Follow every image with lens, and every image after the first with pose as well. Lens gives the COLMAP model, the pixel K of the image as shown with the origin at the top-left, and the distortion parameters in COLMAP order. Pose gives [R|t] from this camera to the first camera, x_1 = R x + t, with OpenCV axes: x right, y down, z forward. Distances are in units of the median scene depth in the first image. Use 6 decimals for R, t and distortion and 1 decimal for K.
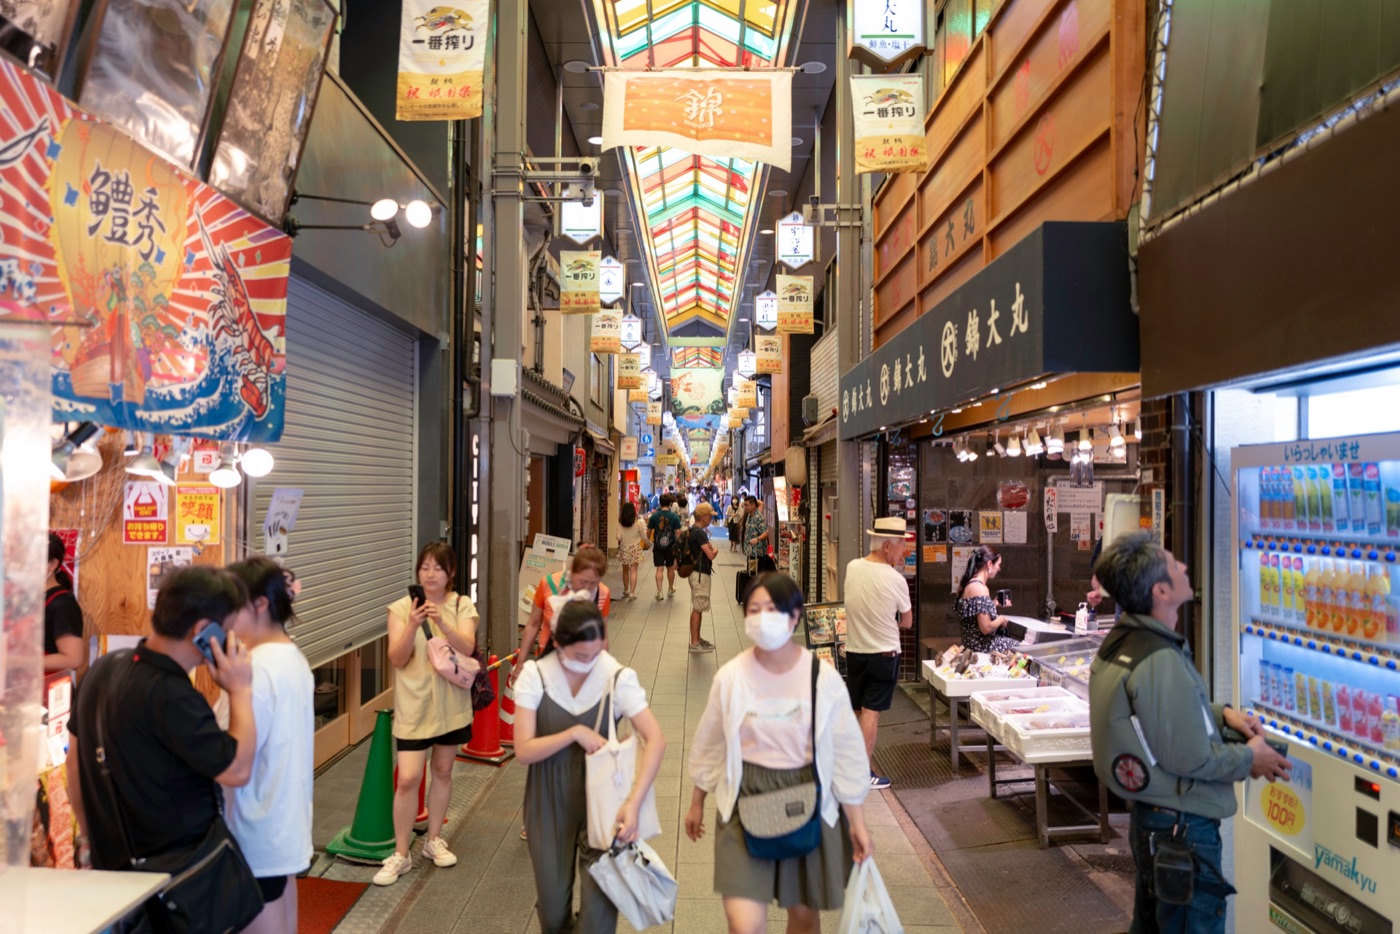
lens RADIAL K [[1923.5, 0, 701.4], [0, 1923.5, 518.1], [0, 0, 1]] dist [0.021908, 0.025579]
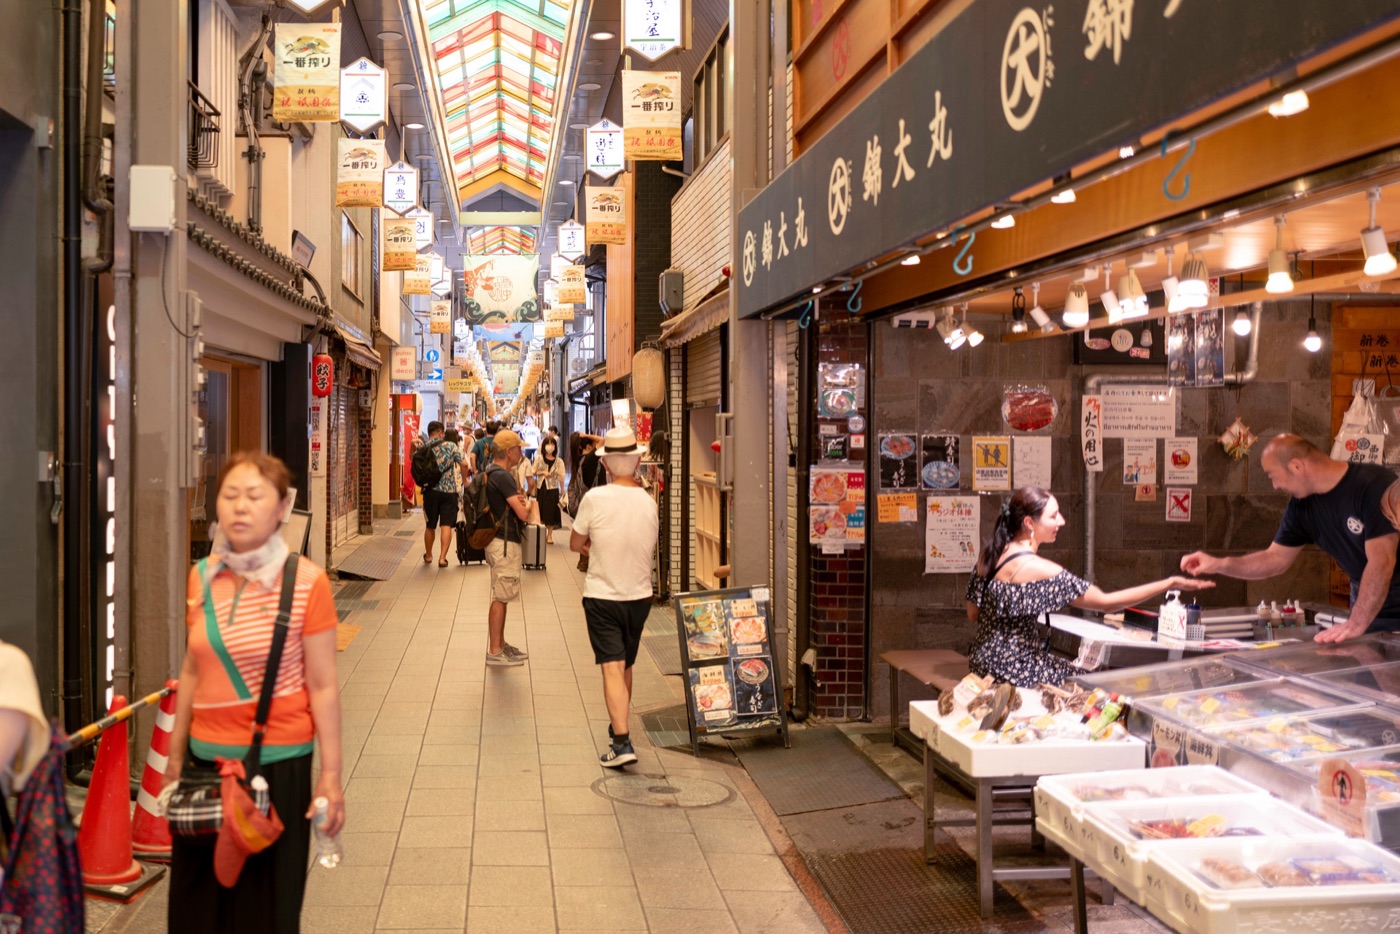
lens RADIAL K [[1923.5, 0, 701.4], [0, 1923.5, 518.1], [0, 0, 1]] dist [0.021908, 0.025579]
pose [[0.995165, -0.003313, 0.098165, 0.001812], [0.001358, 0.999800, 0.019966, 0.007917], [-0.098211, -0.019736, 0.994970, 0.333631]]
